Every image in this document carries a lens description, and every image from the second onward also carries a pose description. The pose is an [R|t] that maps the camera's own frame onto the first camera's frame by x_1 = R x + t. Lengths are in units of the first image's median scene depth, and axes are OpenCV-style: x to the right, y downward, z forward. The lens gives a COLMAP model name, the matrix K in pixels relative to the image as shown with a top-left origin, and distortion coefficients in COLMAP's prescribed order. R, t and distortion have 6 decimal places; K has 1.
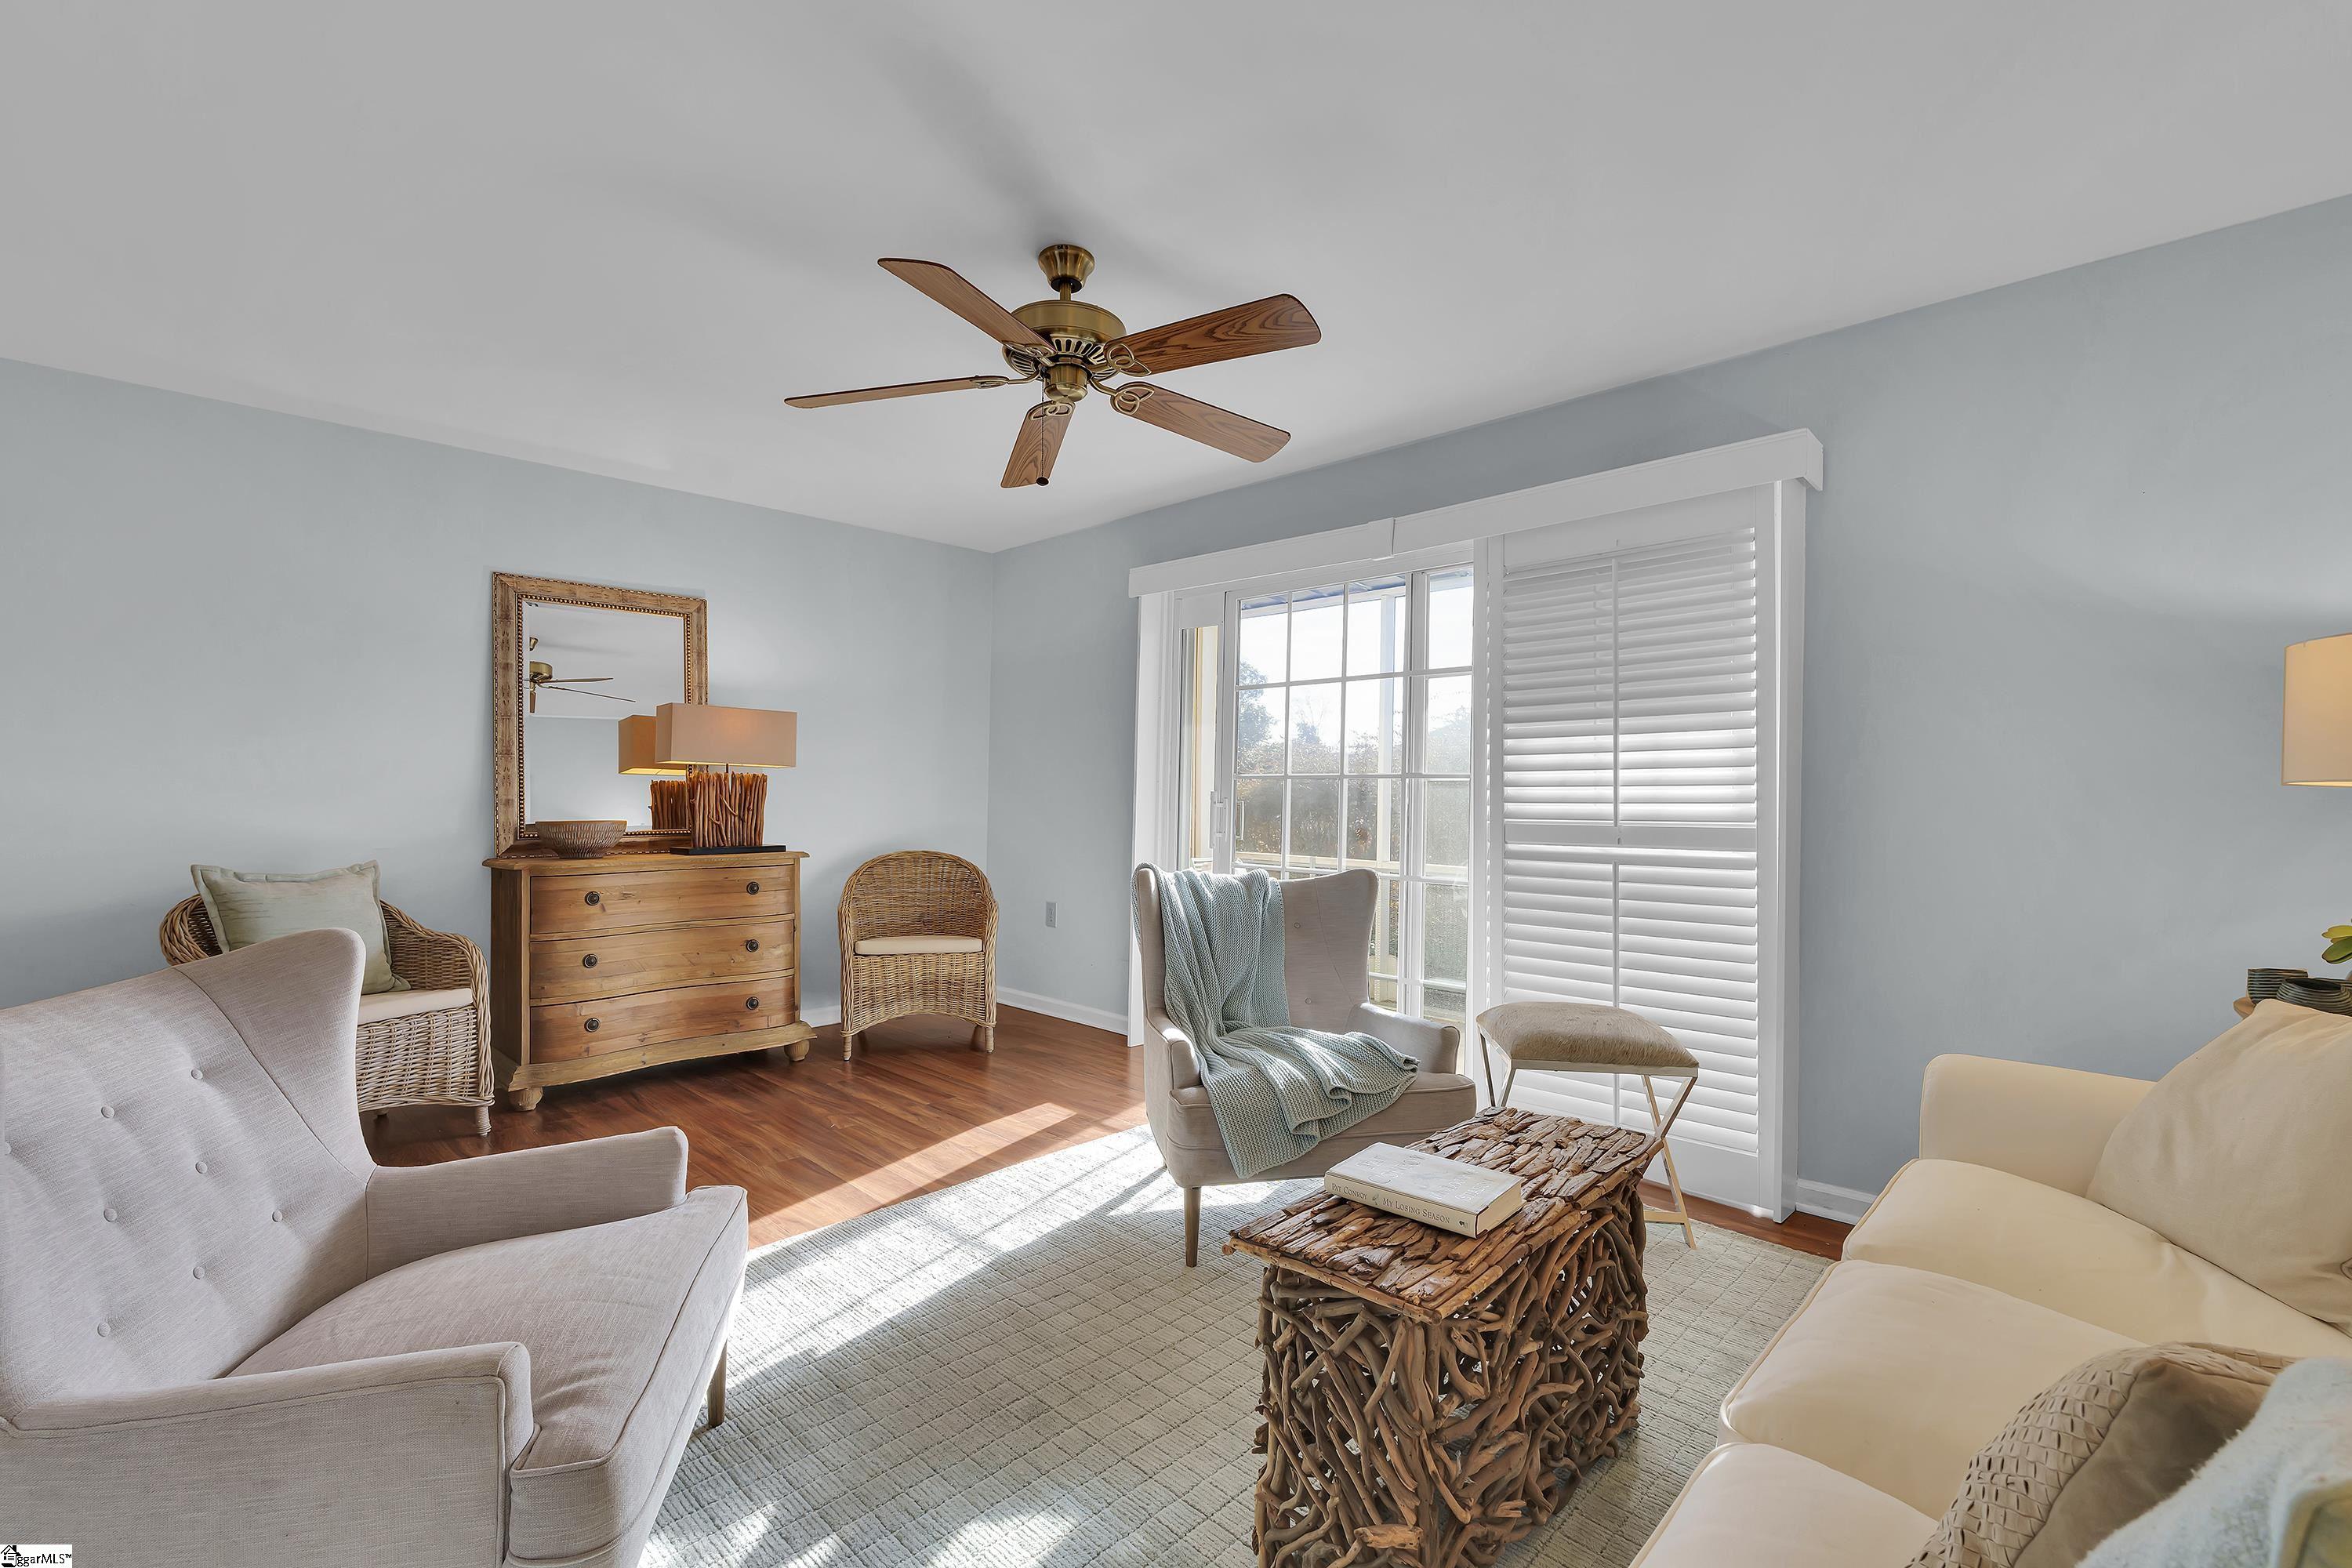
lens RADIAL K [[996.8, 0, 1176.0], [0, 996.8, 784.0], [0, 0, 1]] dist [-0.011894, 0.000116]
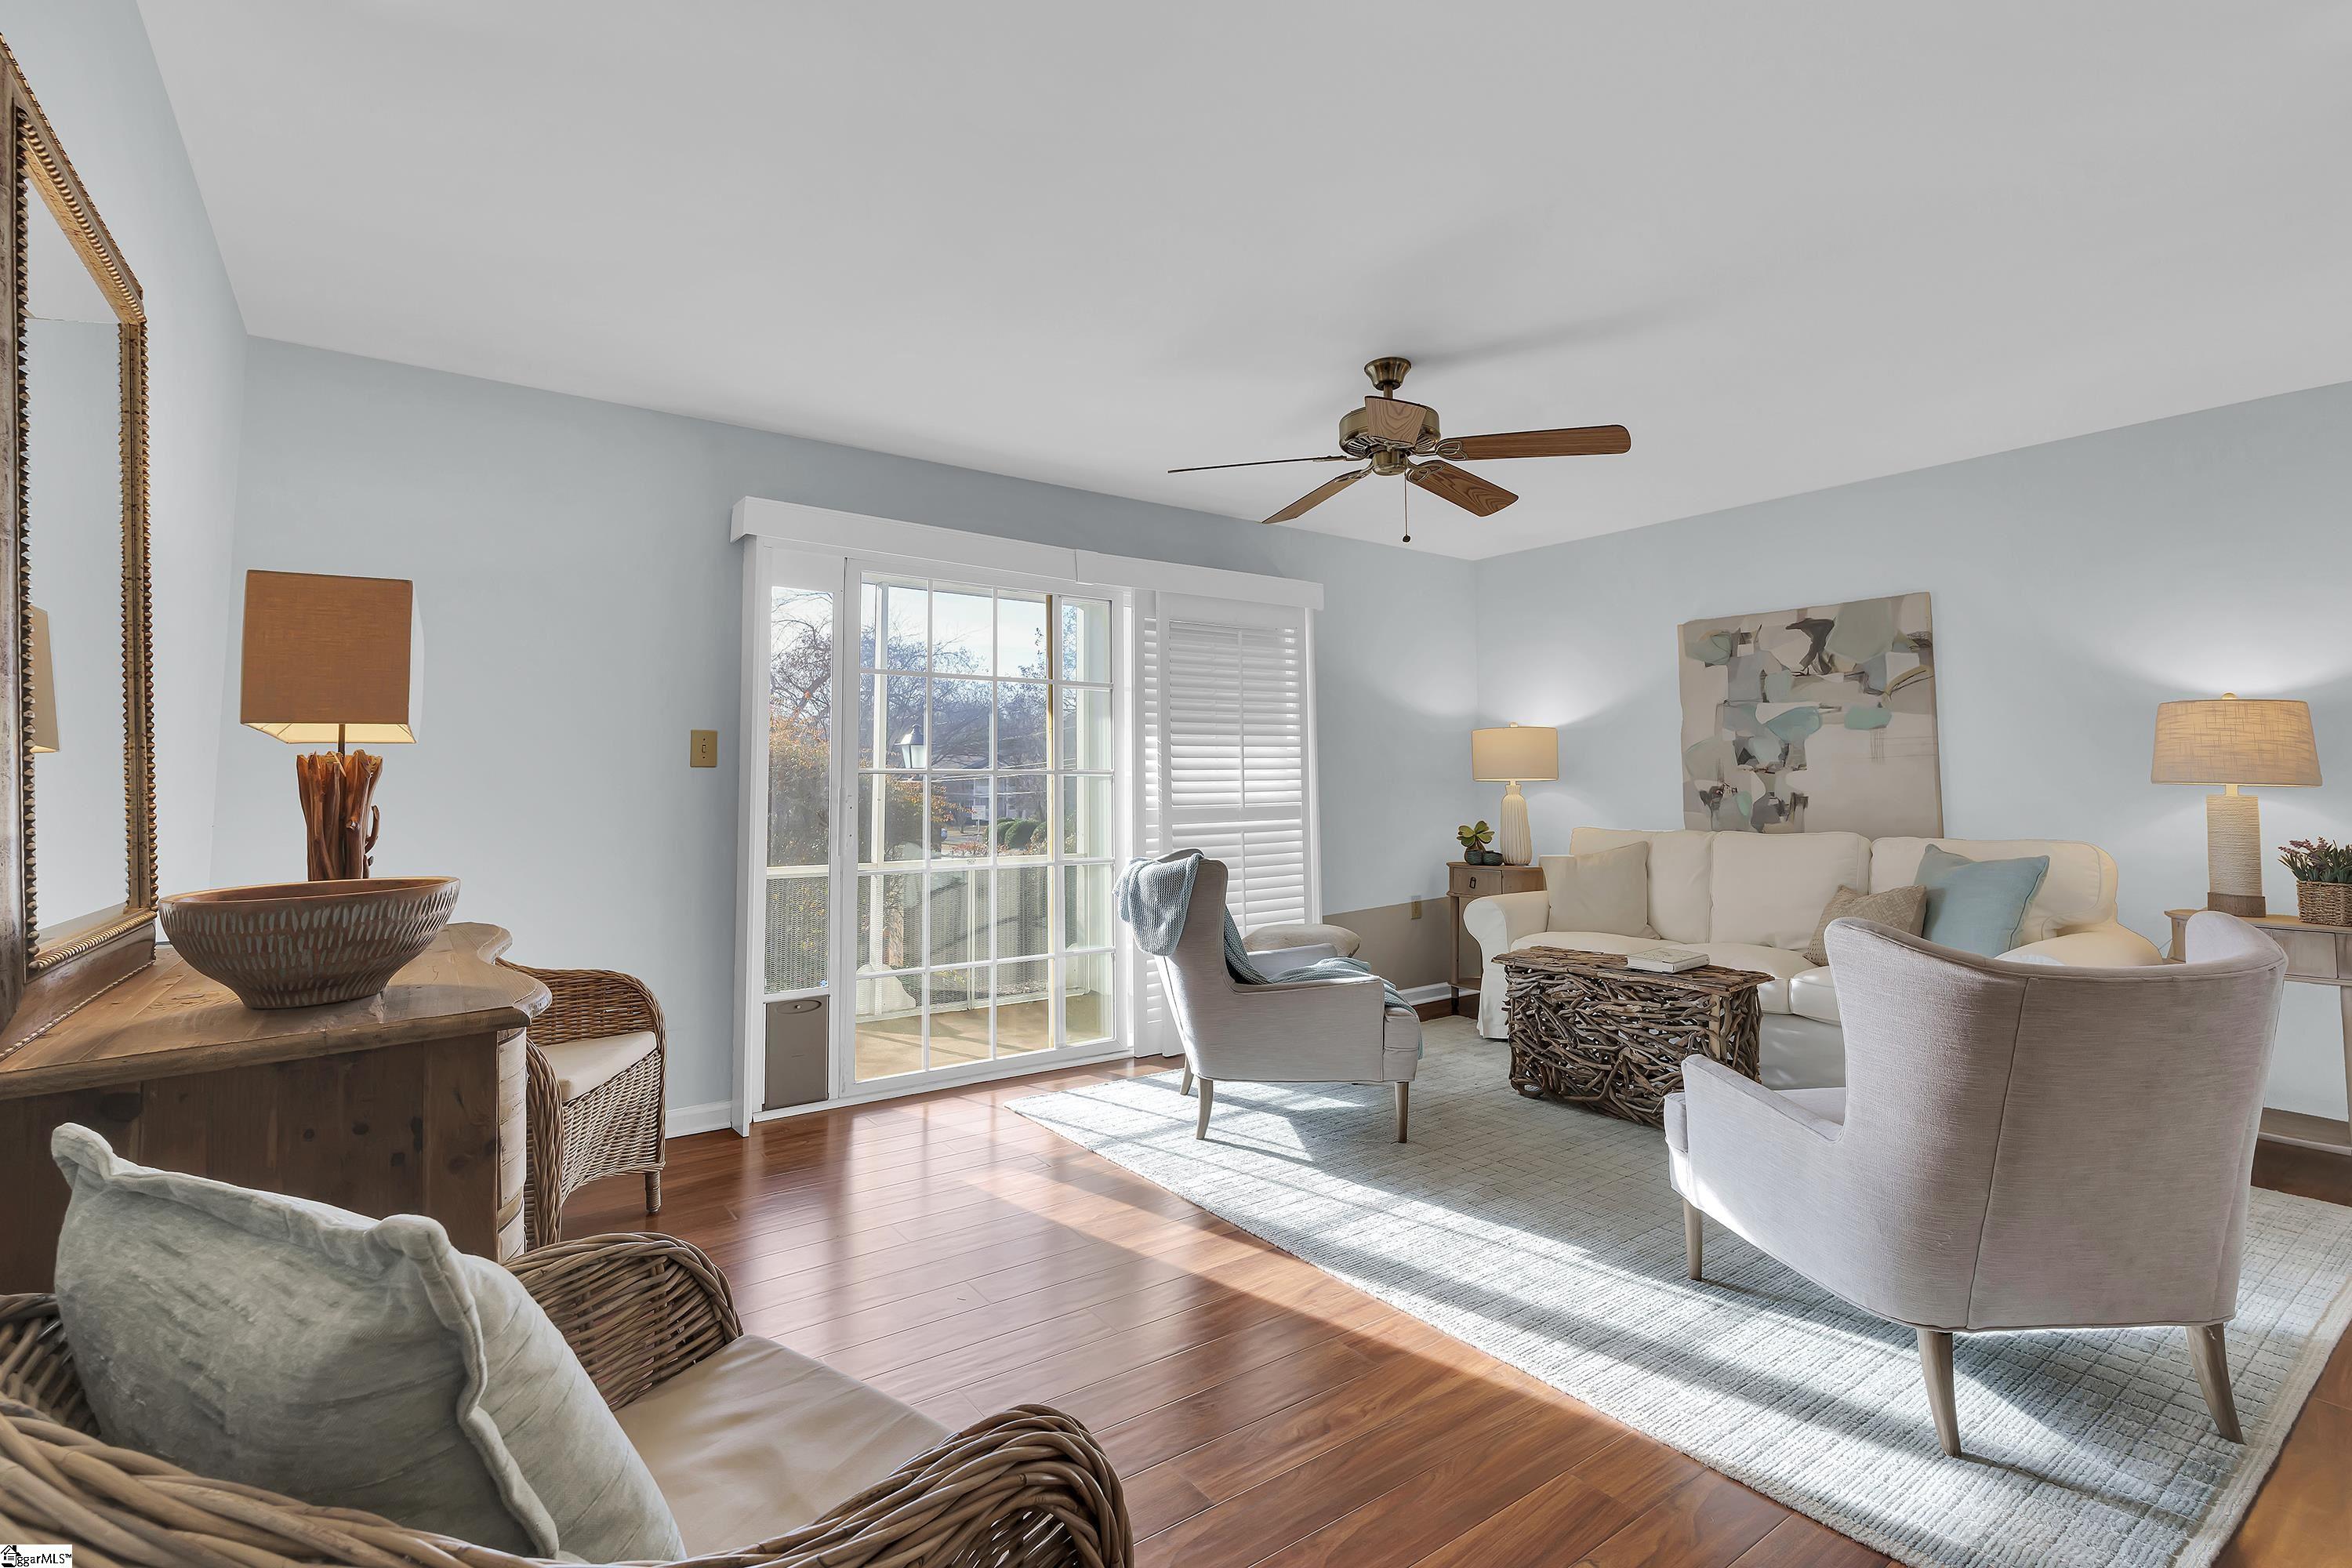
lens RADIAL K [[1044.0, 0, 1184.1], [0, 1044.0, 717.9], [0, 0, 1]] dist [0.003733, 0.000055]
pose [[0.167594, 0.066225, 0.983629, -1.165722], [0.001757, 0.997720, -0.067473, 0.014050], [-0.985855, 0.013036, 0.167096, 0.852523]]
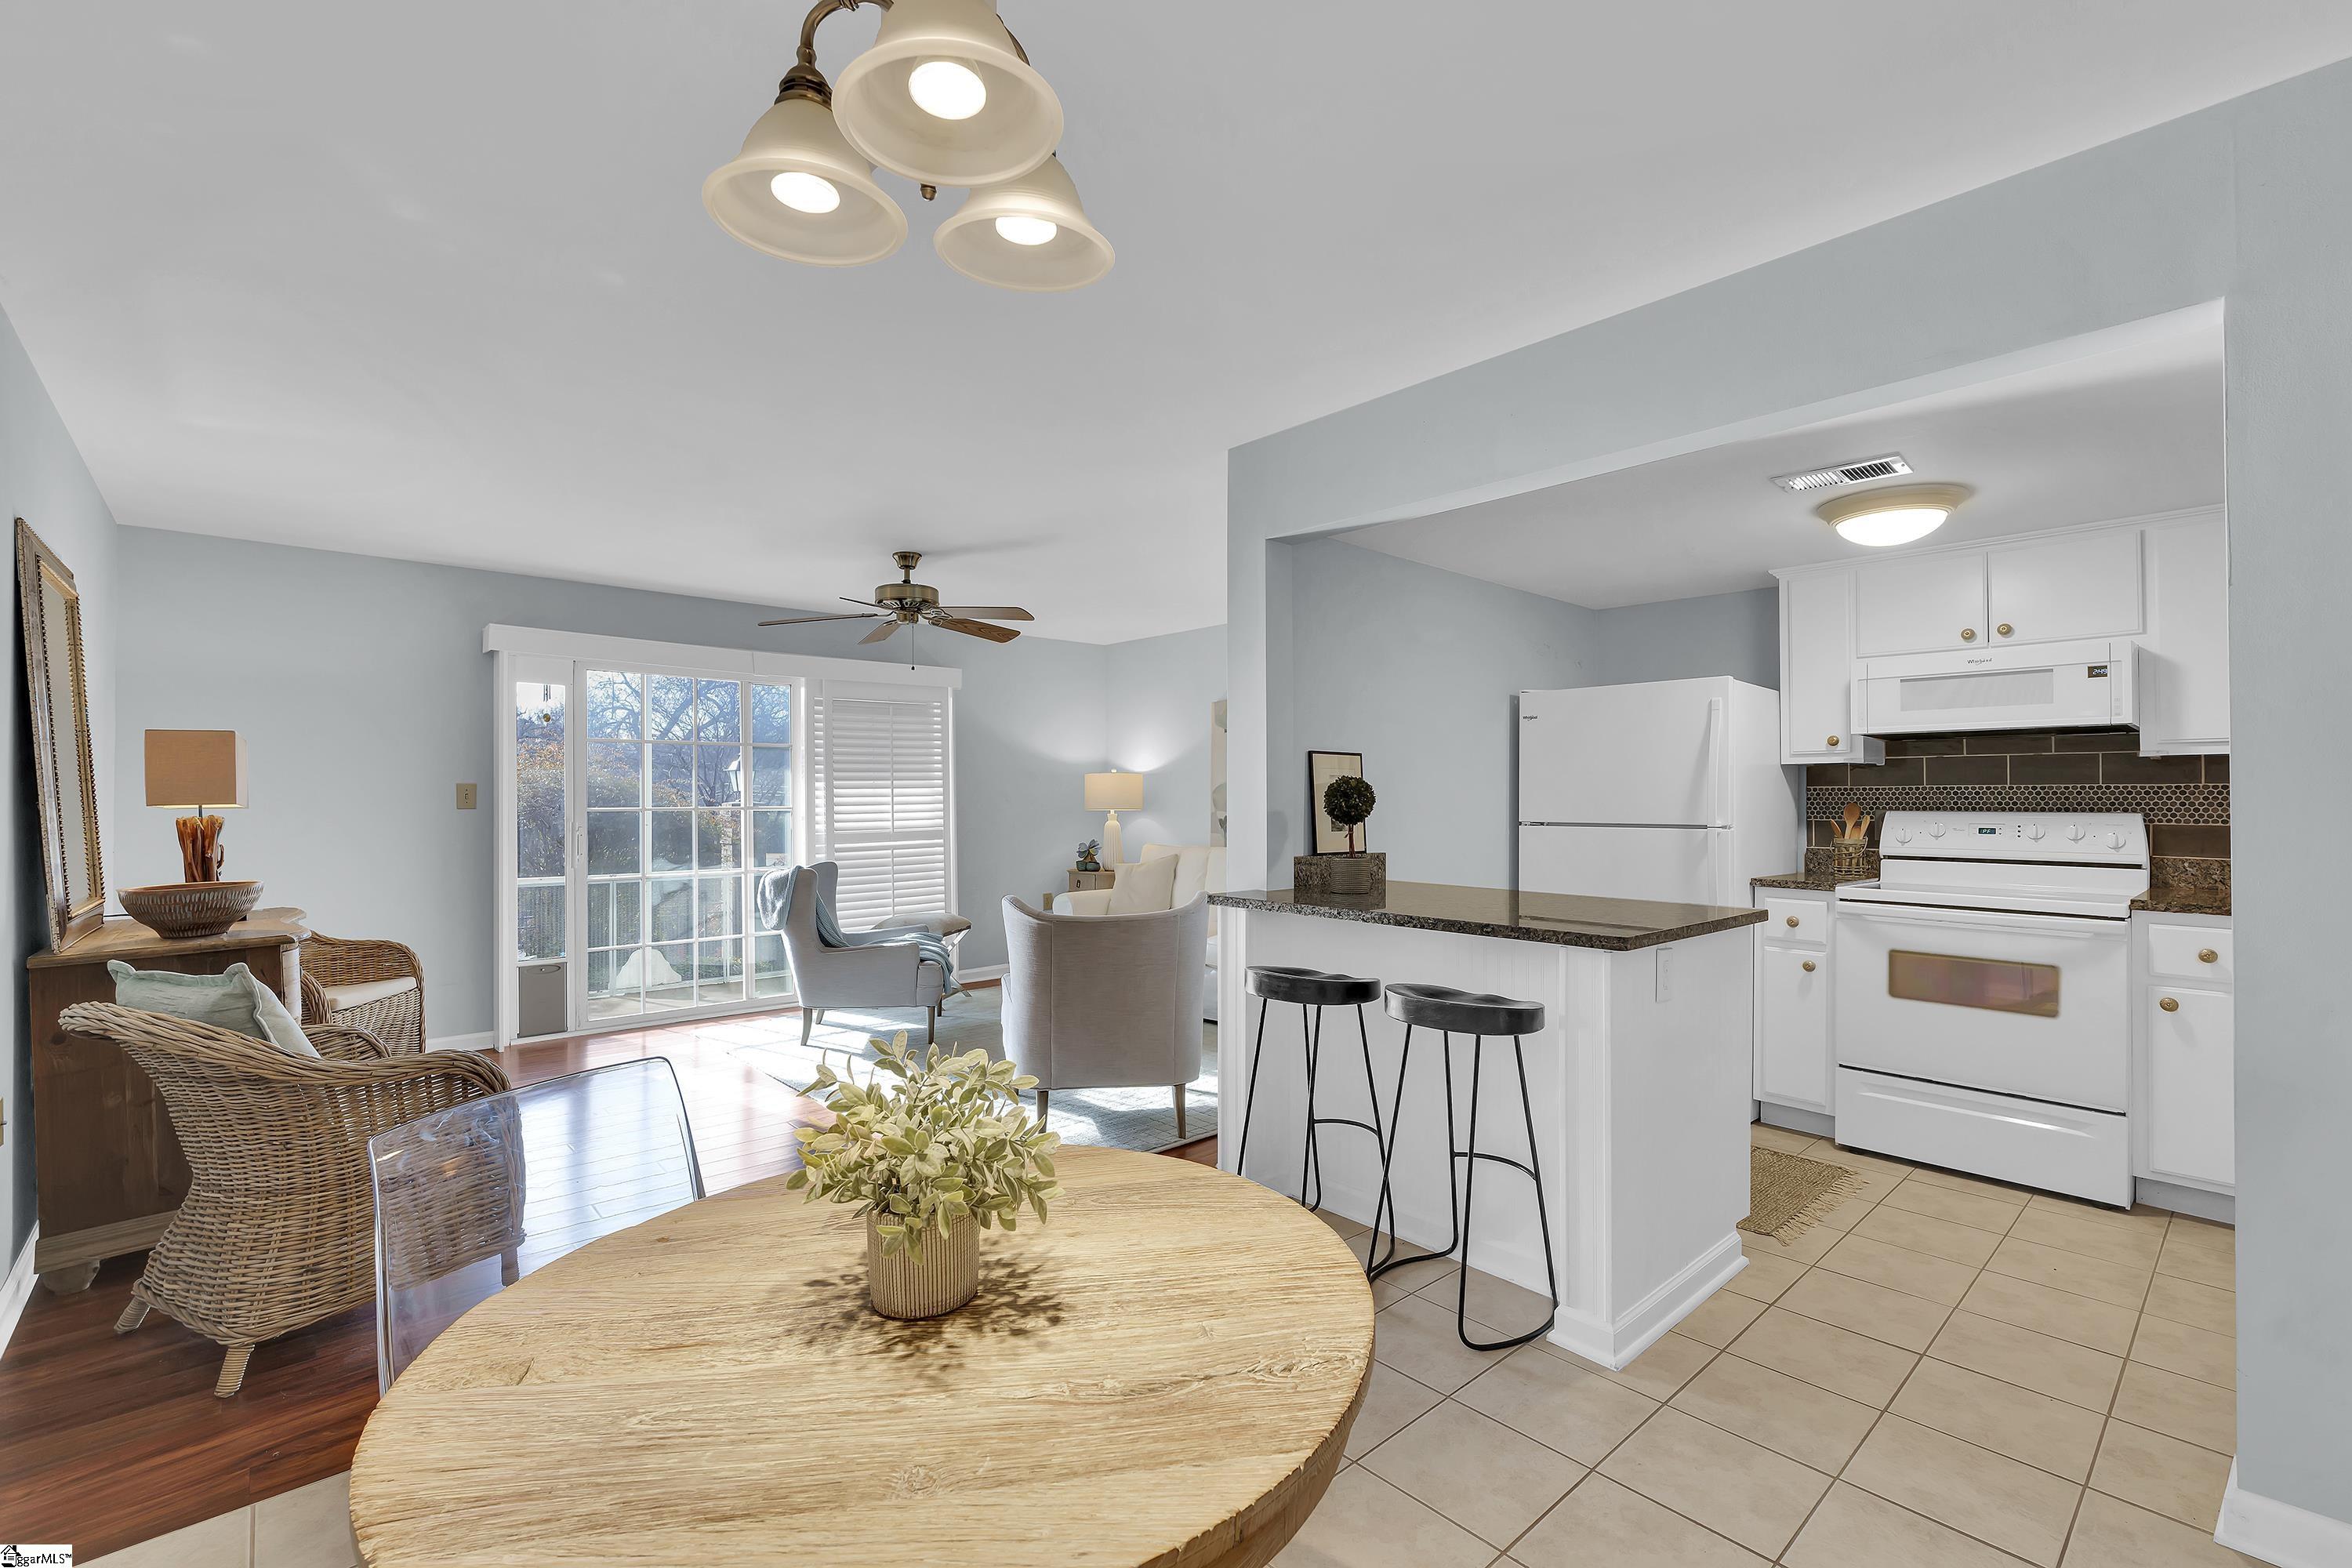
lens RADIAL K [[996.8, 0, 1176.0], [0, 996.8, 784.0], [0, 0, 1]] dist [-0.011894, 0.000116]
pose [[0.070920, 0.015752, 0.997358, -1.682775], [0.004465, 0.999860, -0.016109, -0.023442], [-0.997472, 0.005595, 0.070839, 0.256456]]
